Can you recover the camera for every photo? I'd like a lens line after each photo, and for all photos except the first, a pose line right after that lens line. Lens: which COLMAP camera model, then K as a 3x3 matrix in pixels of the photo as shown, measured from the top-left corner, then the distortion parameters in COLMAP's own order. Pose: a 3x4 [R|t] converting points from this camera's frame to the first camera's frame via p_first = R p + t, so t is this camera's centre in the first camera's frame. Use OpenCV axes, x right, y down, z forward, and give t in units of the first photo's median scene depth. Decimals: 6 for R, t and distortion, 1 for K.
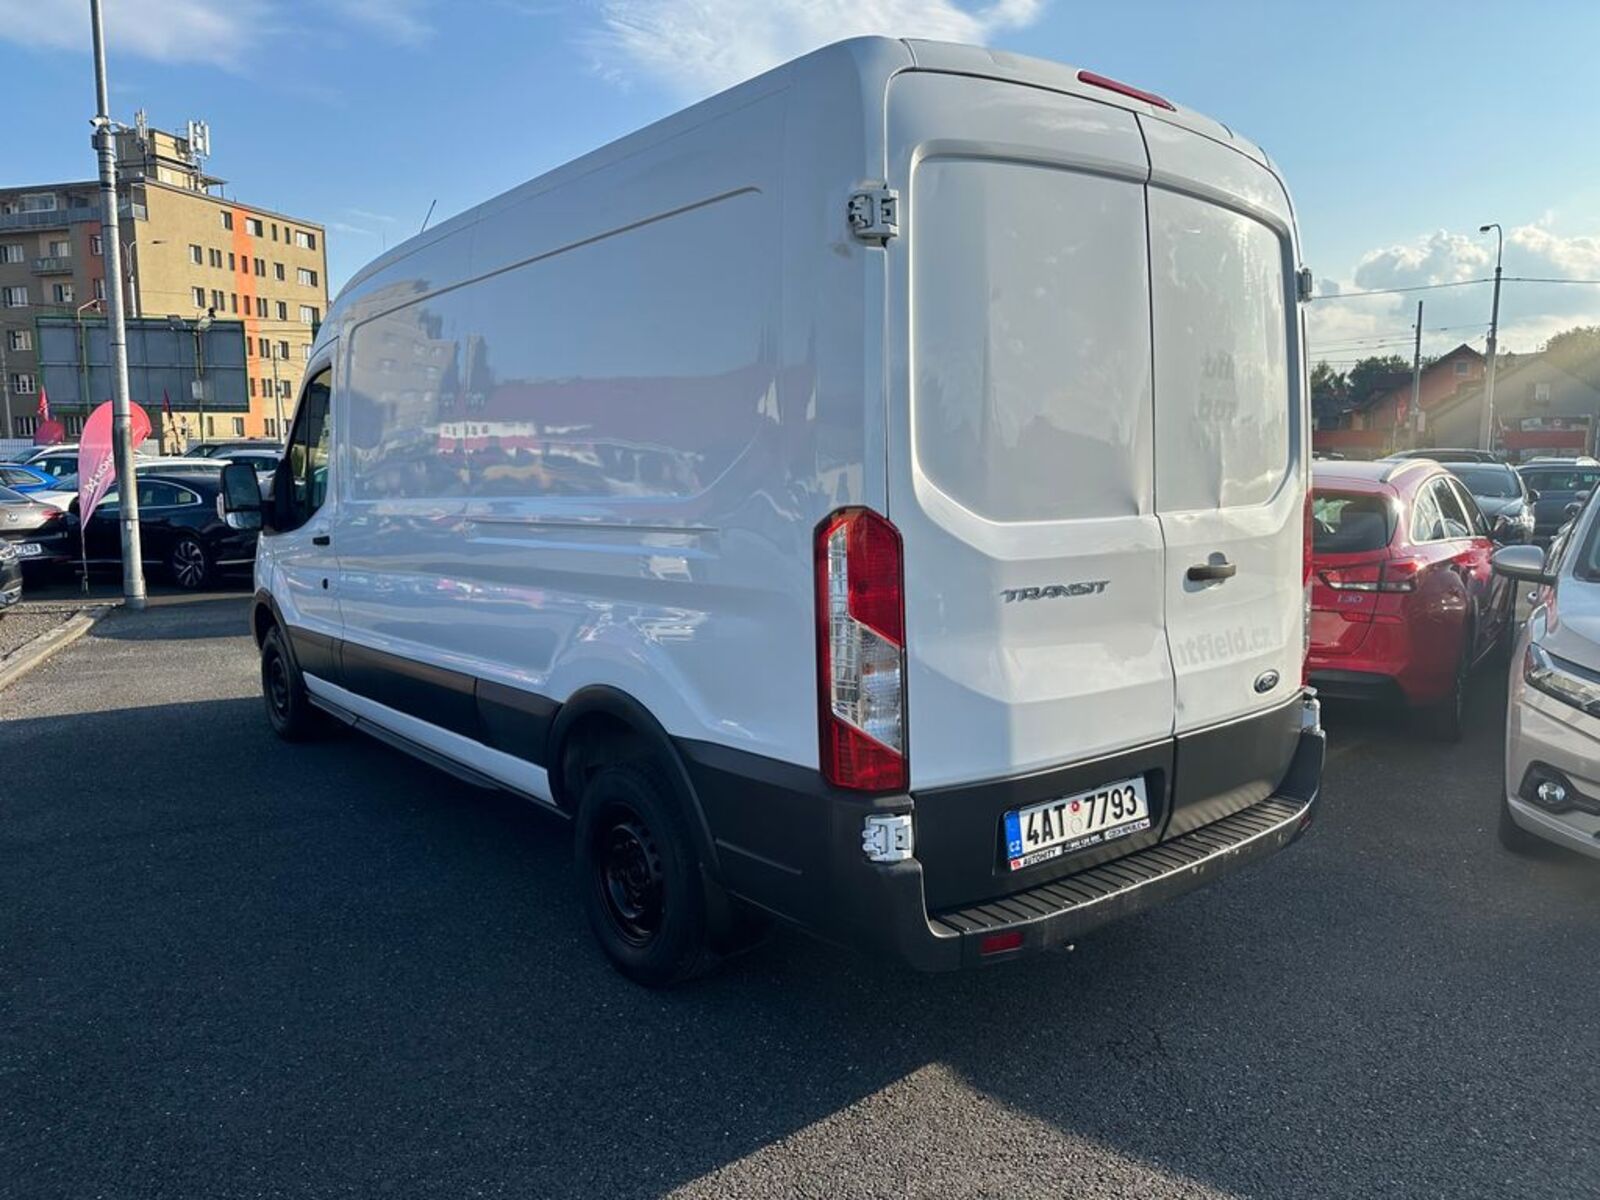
lens RADIAL K [[1129.5, 0, 759.9], [0, 1129.5, 572.8], [0, 0, 1]] dist [0.076063, -0.113593]
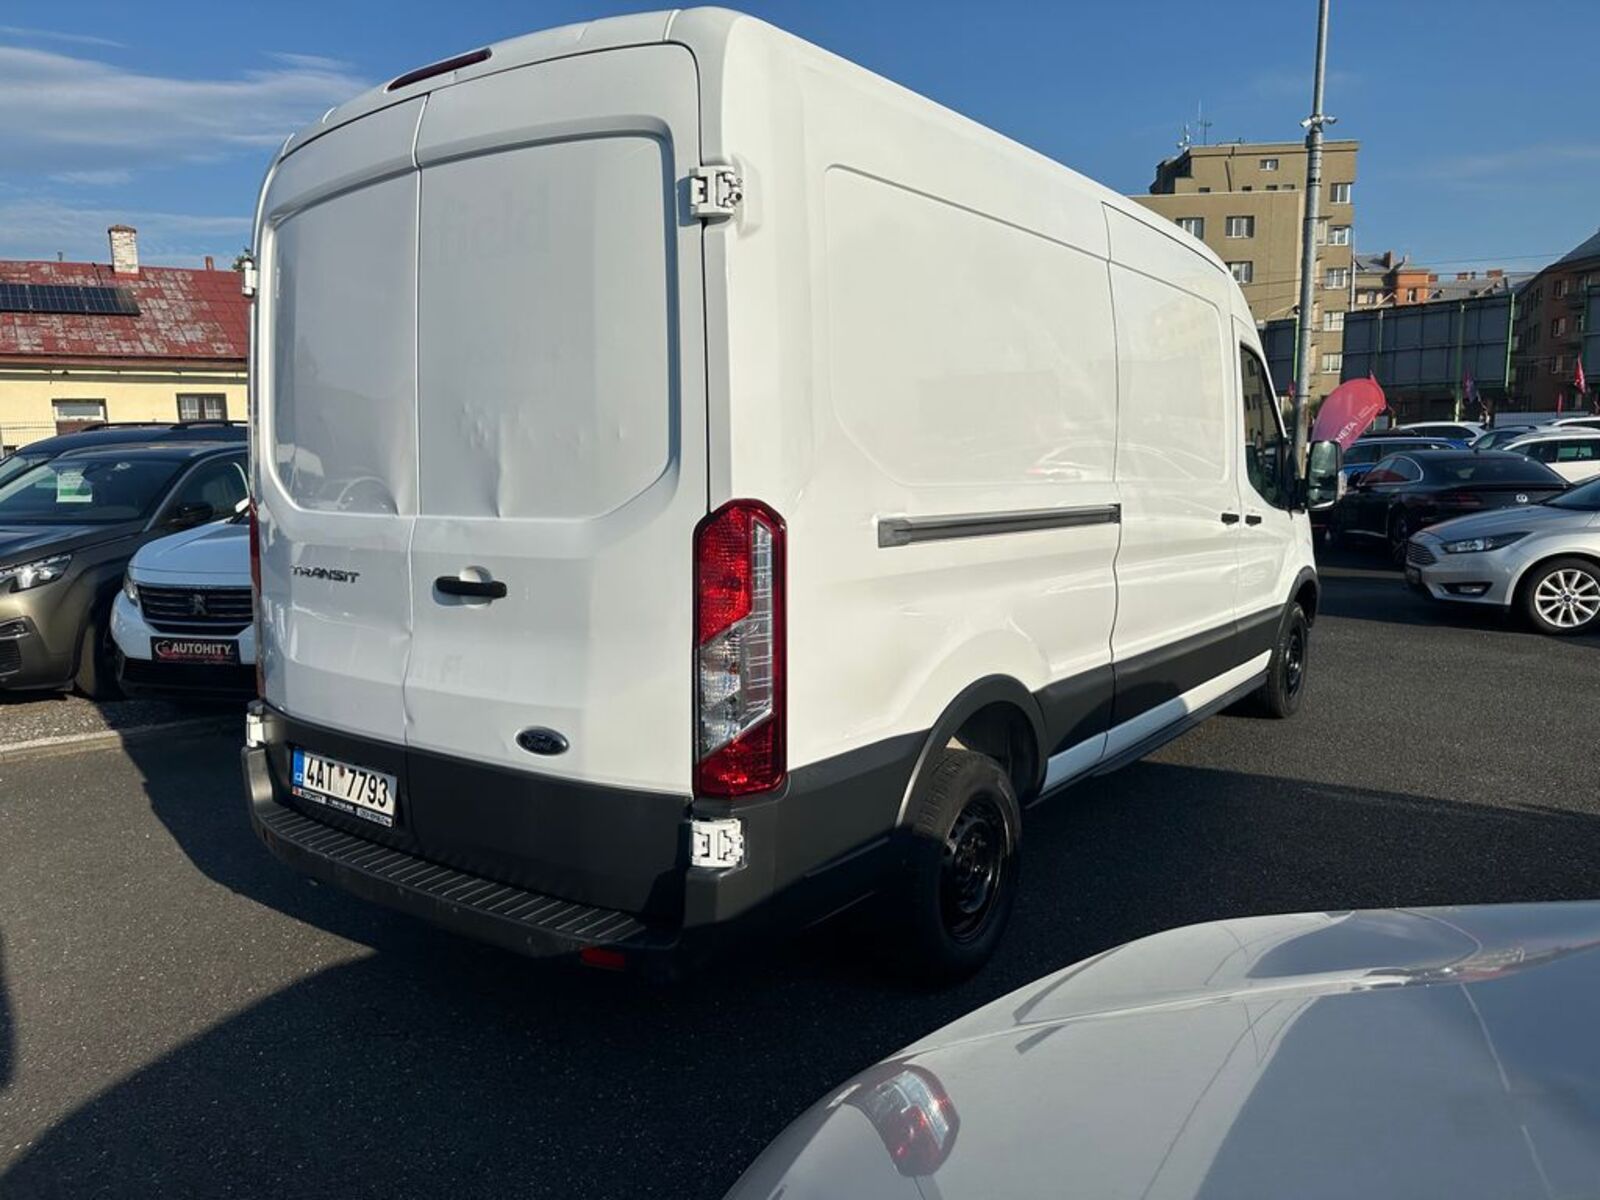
lens RADIAL K [[1088.7, 0, 797.3], [0, 1088.7, 577.2], [0, 0, 1]] dist [0.181244, -0.354326]
pose [[0.277280, 0.115124, -0.953867, 1.406067], [-0.083356, 0.991934, 0.095487, -0.121968], [0.957166, 0.053034, 0.284640, 1.101821]]
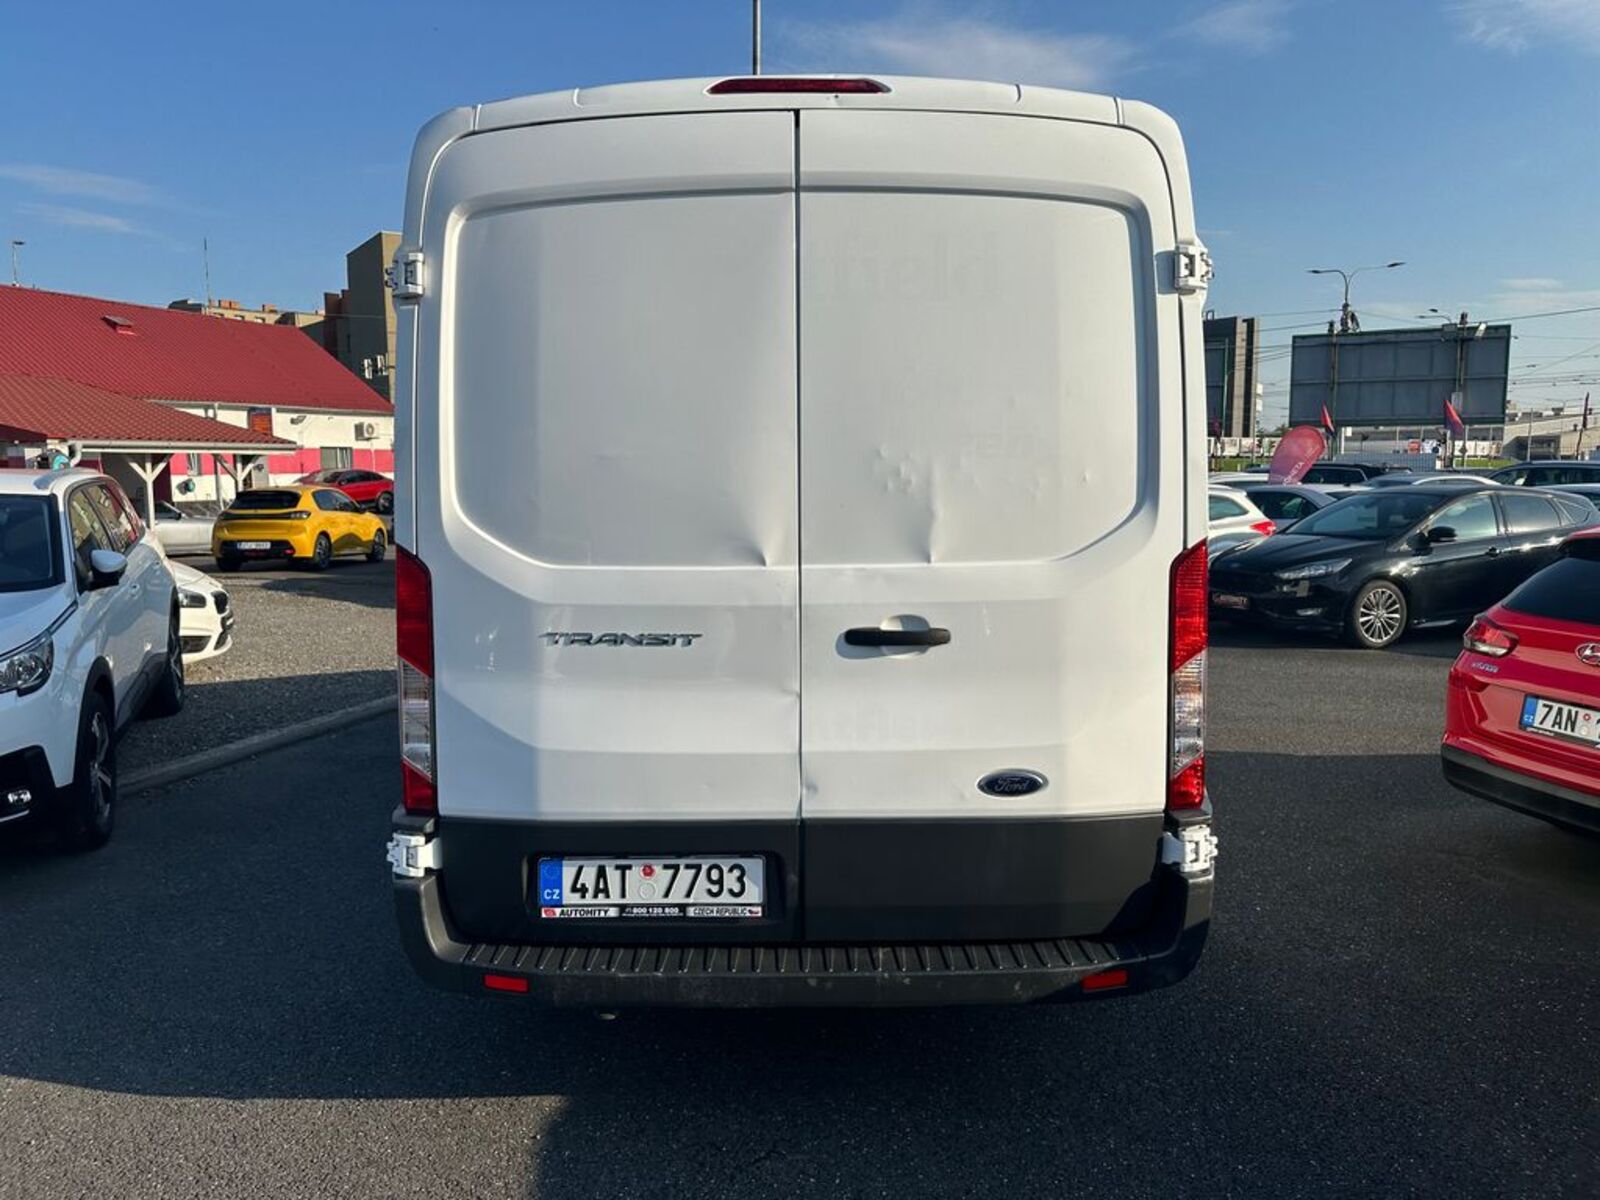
lens RADIAL K [[1088.7, 0, 797.3], [0, 1088.7, 577.2], [0, 0, 1]] dist [0.181244, -0.354326]
pose [[0.781956, 0.054207, -0.620972, 0.924651], [-0.059812, 0.998140, 0.011814, -0.055273], [0.620457, 0.027904, 0.783744, 0.352532]]
